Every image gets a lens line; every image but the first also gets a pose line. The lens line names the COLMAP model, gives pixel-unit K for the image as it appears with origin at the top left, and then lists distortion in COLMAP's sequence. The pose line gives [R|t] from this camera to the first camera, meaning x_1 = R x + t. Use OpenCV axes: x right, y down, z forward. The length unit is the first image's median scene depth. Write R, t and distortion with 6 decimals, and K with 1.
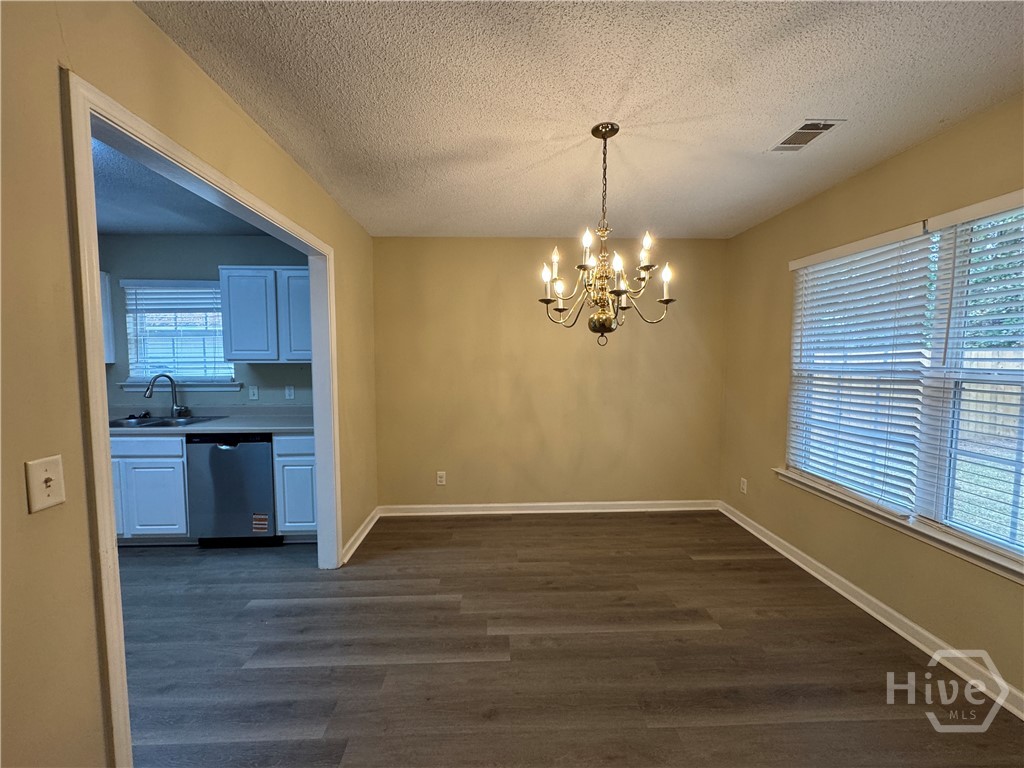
lens RADIAL K [[405.7, 0, 510.7], [0, 405.7, 383.5], [0, 0, 1]] dist [-0.004440, -0.000056]
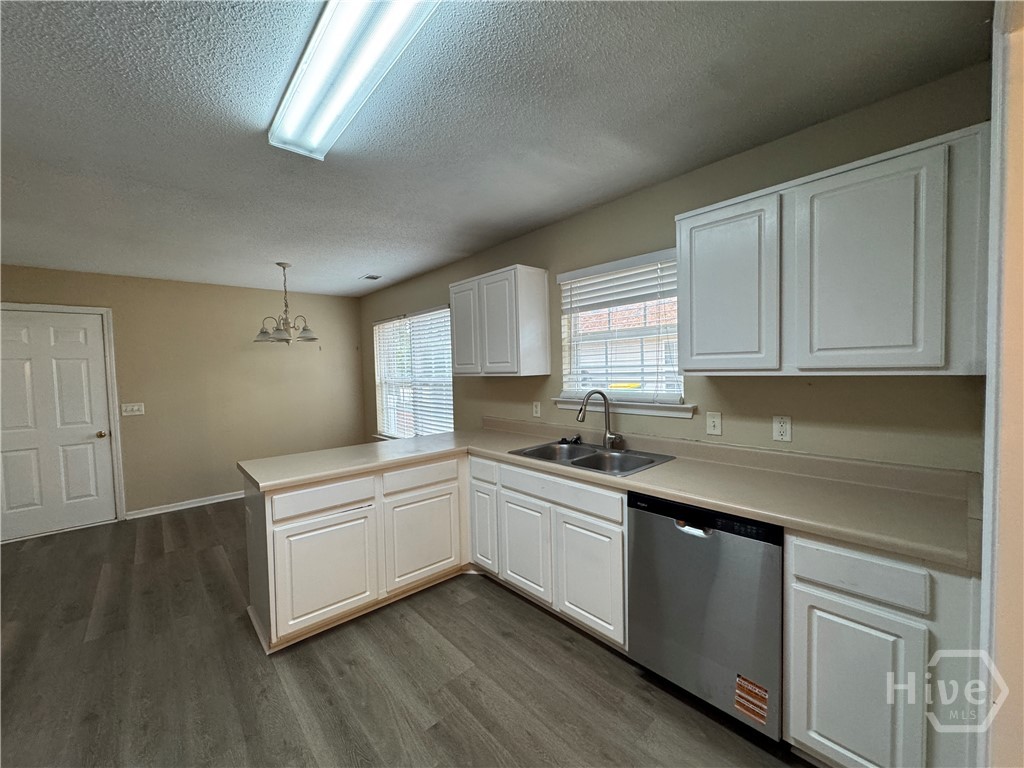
lens RADIAL K [[405.7, 0, 512.6], [0, 405.7, 383.9], [0, 0, 1]] dist [-0.004440, -0.000056]
pose [[0.639125, 0.017957, -0.768893, -0.433450], [-0.021016, 0.999762, 0.005880, -0.039936], [0.768816, 0.012401, 0.639350, 0.455301]]
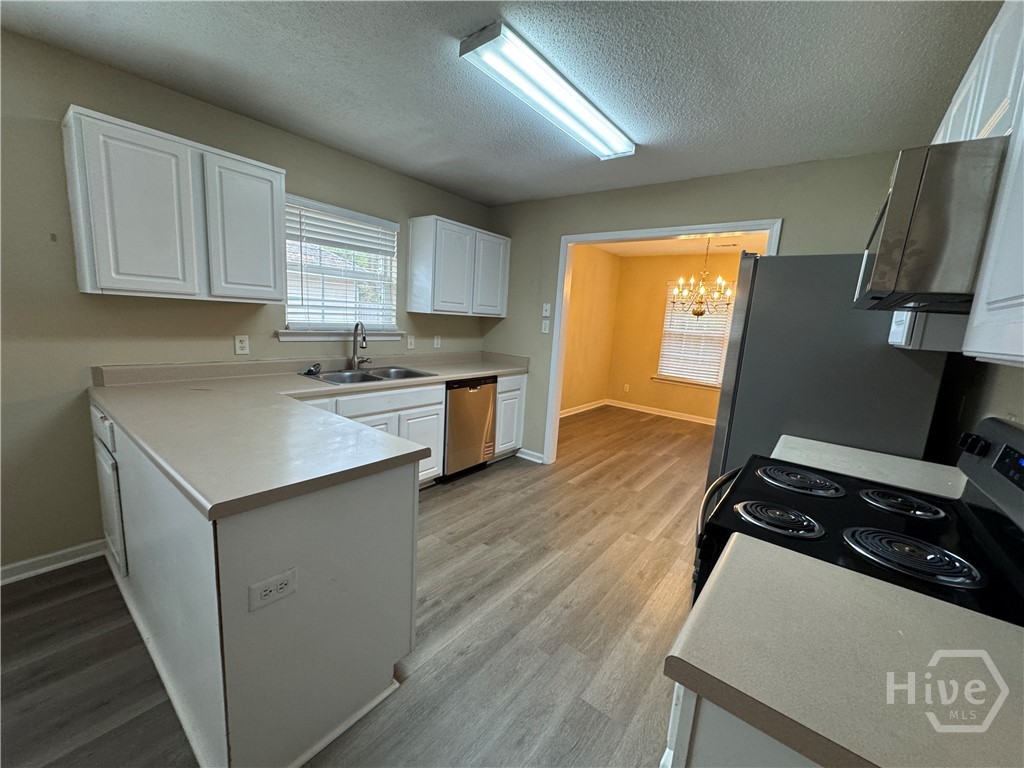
lens RADIAL K [[405.7, 0, 512.1], [0, 405.7, 381.5], [0, 0, 1]] dist [-0.004440, -0.000056]
pose [[0.646673, -0.078051, 0.758764, -1.491677], [-0.019086, 0.992784, 0.118390, -0.004694], [-0.762529, -0.091041, 0.640517, 0.182378]]
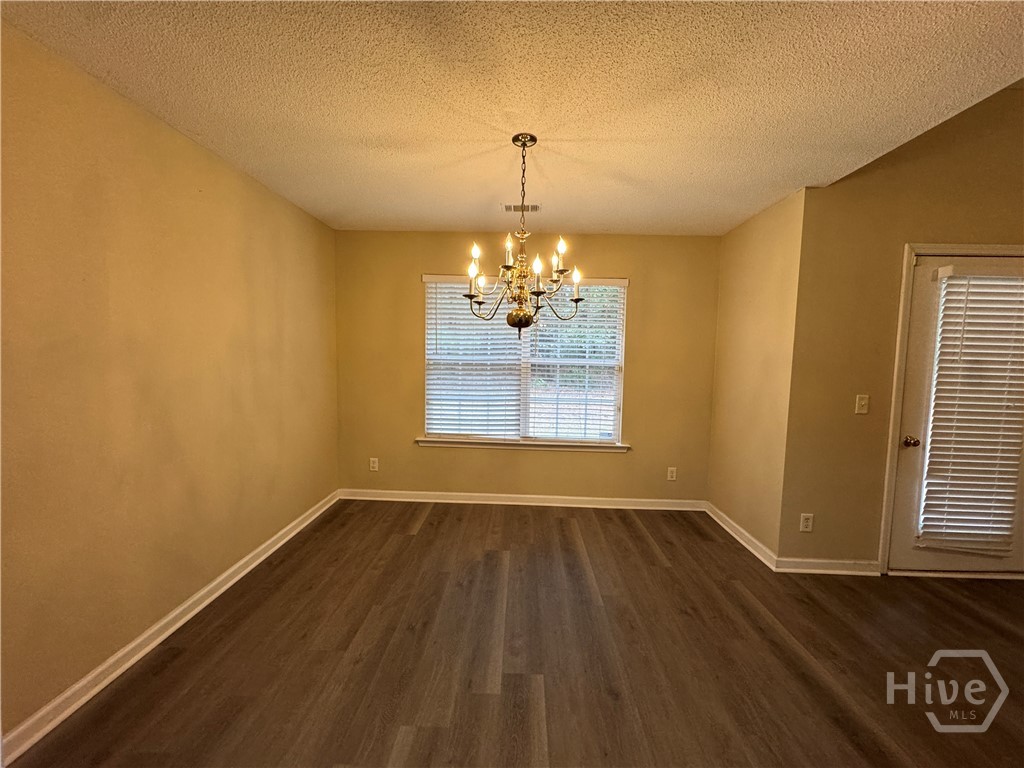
lens RADIAL K [[405.7, 0, 509.0], [0, 405.7, 384.0], [0, 0, 1]] dist [-0.004440, -0.000056]
pose [[0.074463, -0.076922, 0.994253, -0.561663], [0.044707, 0.996276, 0.073731, -0.037719], [-0.996221, 0.038959, 0.077625, 0.619454]]
